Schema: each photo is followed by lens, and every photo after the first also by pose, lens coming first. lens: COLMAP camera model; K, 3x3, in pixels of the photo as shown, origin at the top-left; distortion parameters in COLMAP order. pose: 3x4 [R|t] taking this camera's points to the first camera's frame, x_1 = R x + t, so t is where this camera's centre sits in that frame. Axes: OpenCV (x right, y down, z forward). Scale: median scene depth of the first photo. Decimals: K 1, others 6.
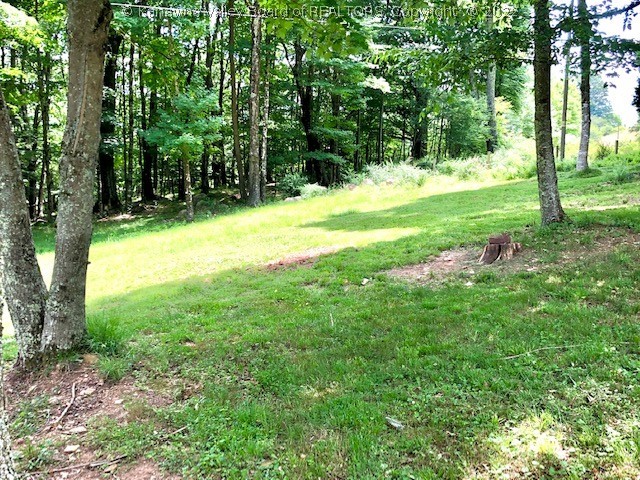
lens RADIAL K [[648.8, 0, 319.7], [0, 648.8, 240.5], [0, 0, 1]] dist [0.005062, 0.000000]
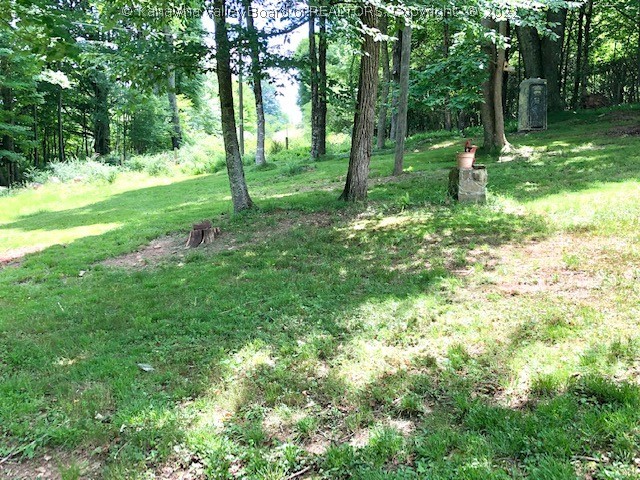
lens RADIAL K [[648.8, 0, 319.9], [0, 648.8, 240.1], [0, 0, 1]] dist [0.005062, 0.000000]
pose [[0.888947, -0.072022, 0.452312, -0.050779], [0.069143, 0.997343, 0.022918, 0.009843], [-0.452761, 0.010902, 0.891565, -0.106141]]
